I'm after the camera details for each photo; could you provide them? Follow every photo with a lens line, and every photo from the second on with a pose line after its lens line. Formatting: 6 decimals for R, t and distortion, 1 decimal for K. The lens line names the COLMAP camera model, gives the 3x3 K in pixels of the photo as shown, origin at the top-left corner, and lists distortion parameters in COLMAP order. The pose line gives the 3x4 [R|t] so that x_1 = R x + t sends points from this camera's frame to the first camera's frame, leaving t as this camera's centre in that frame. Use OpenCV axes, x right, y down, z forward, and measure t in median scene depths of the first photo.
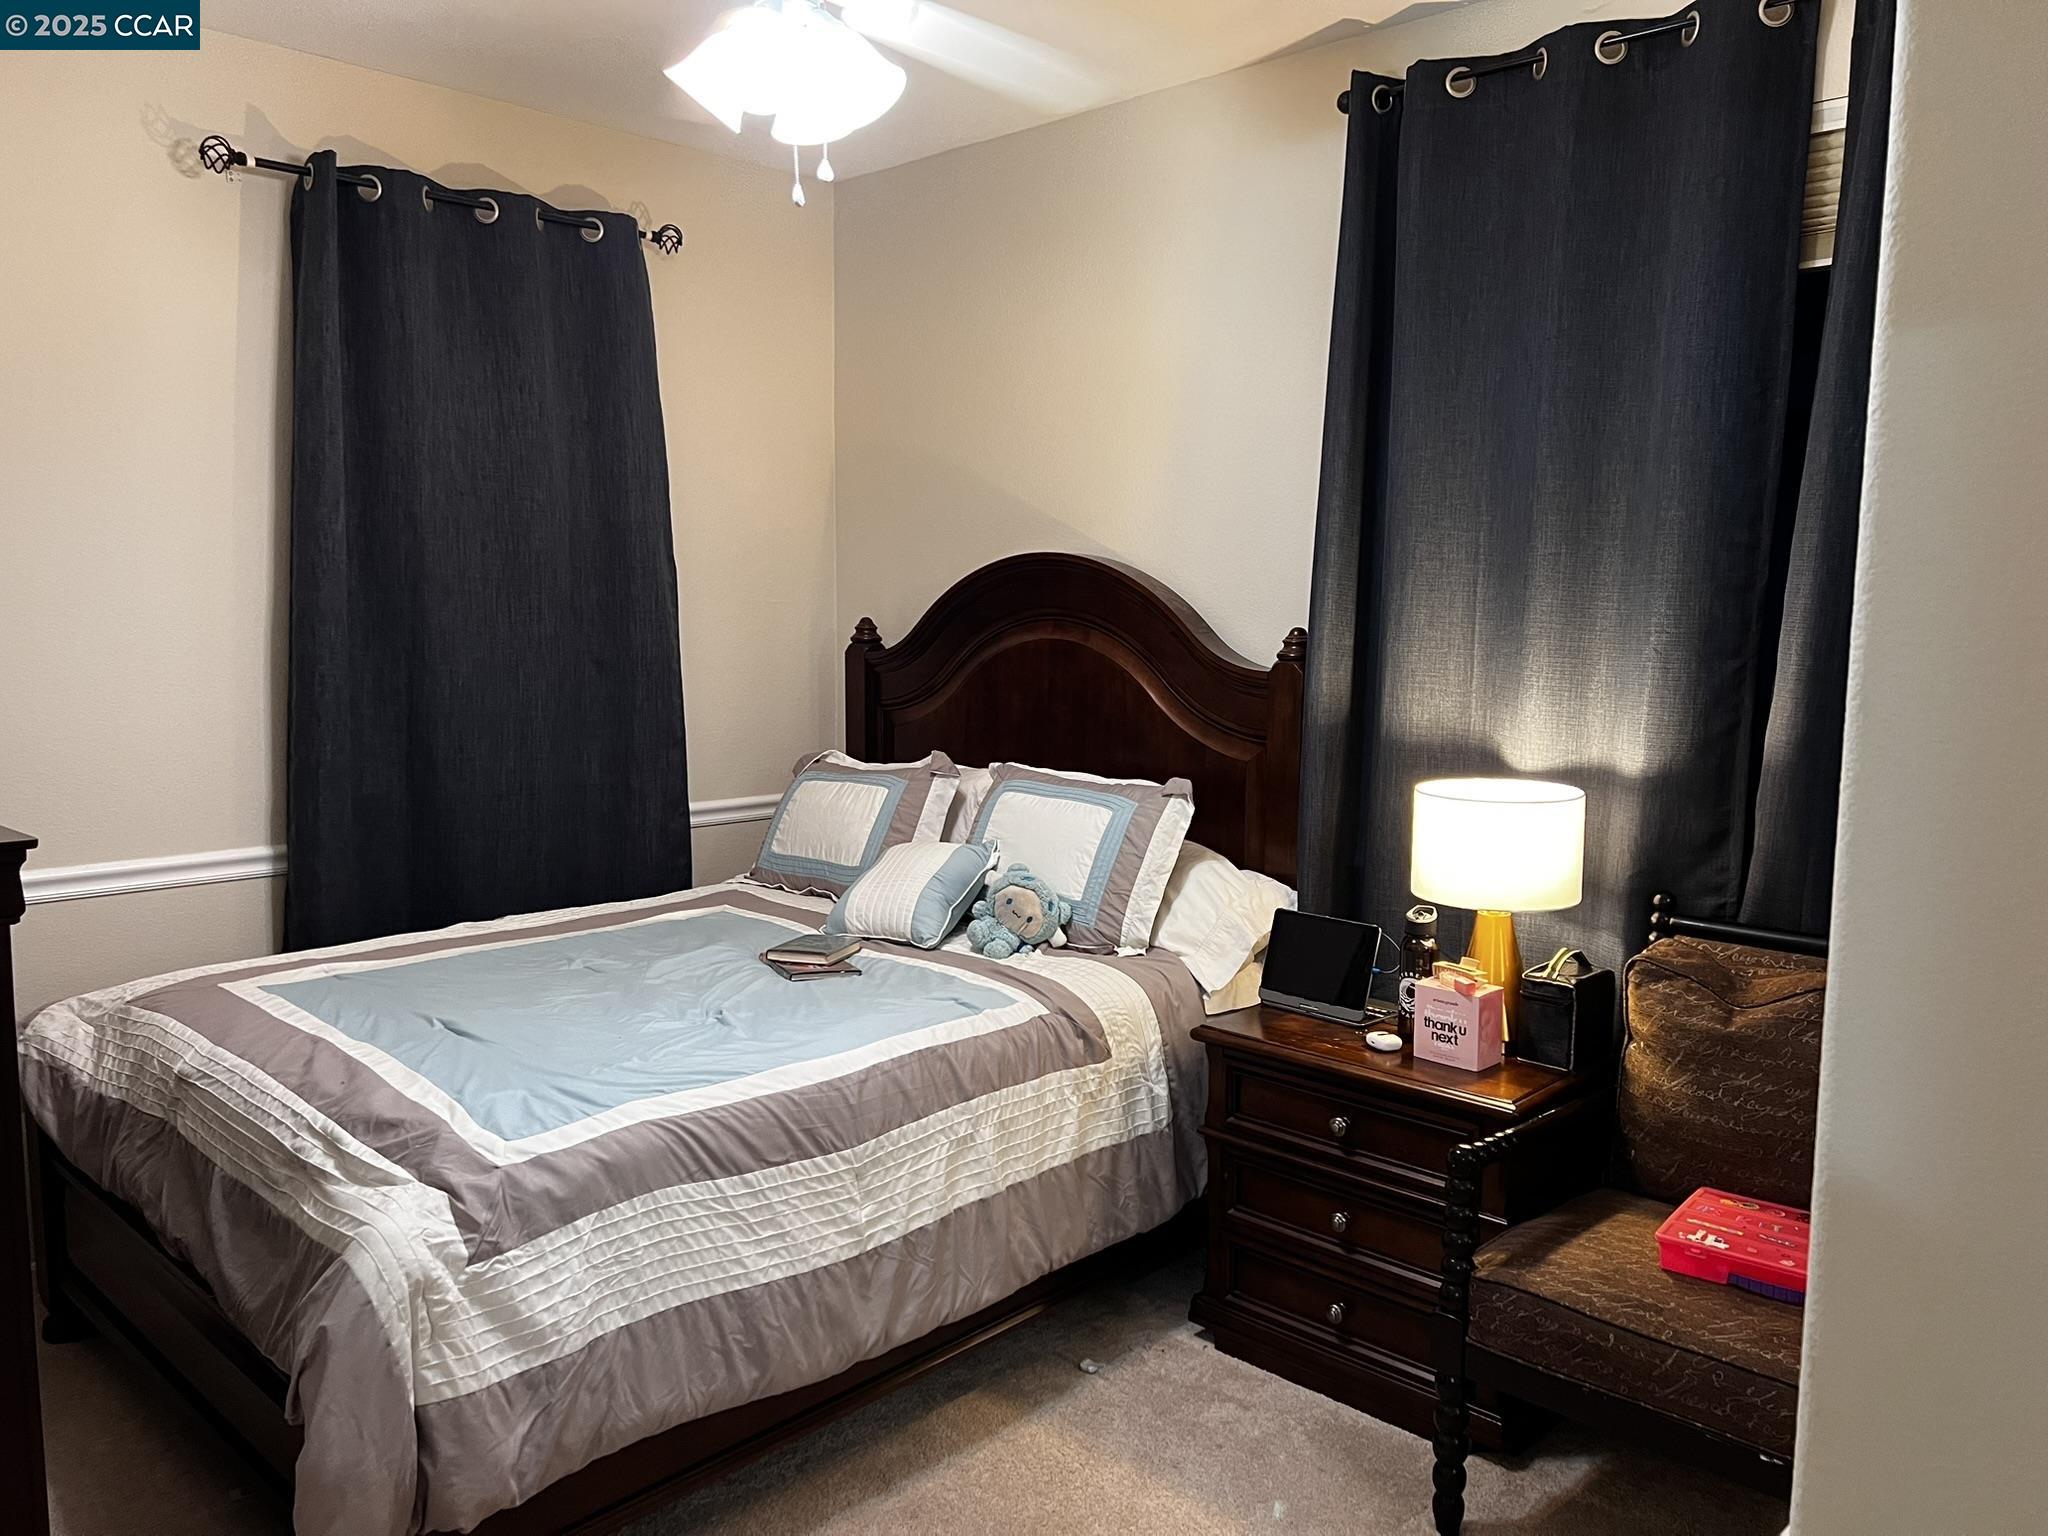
lens RADIAL K [[1541.2, 0, 1022.2], [0, 1541.2, 774.9], [0, 0, 1]] dist [0.075359, -0.091522]
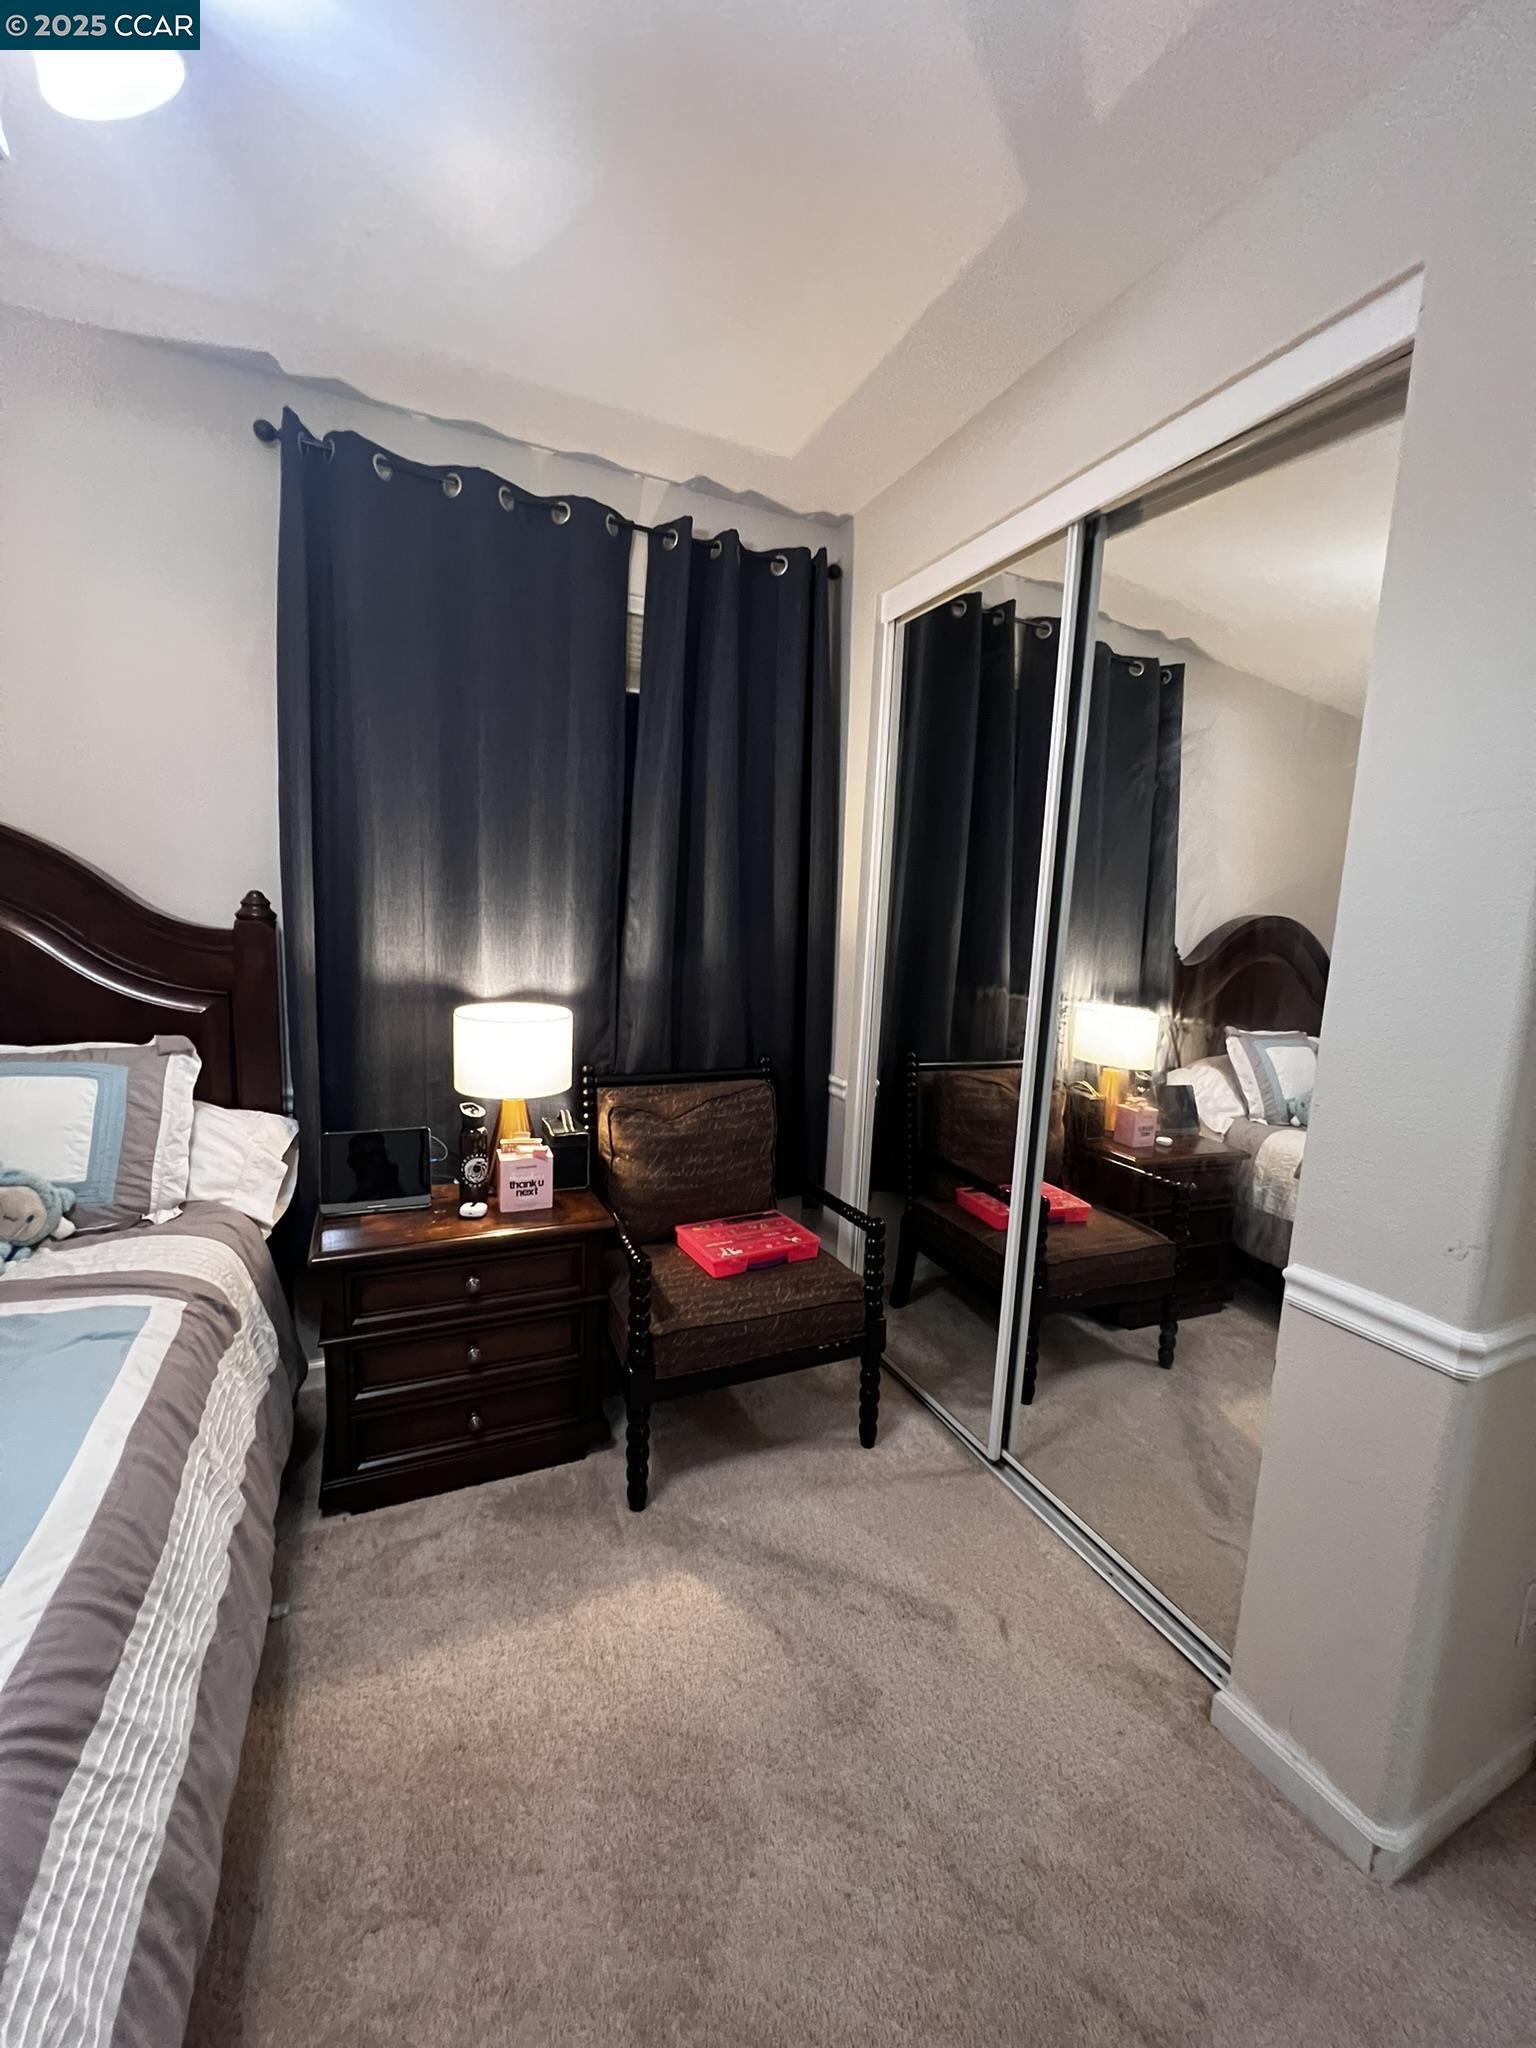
lens RADIAL K [[821.7, 0, 762.7], [0, 821.7, 1022.8], [0, 0, 1]] dist [0.001176, -0.000101]
pose [[0.357267, -0.122911, 0.925880, -0.299302], [0.065642, 0.992156, 0.106380, -0.044244], [-0.931693, 0.022770, 0.362532, 0.494102]]
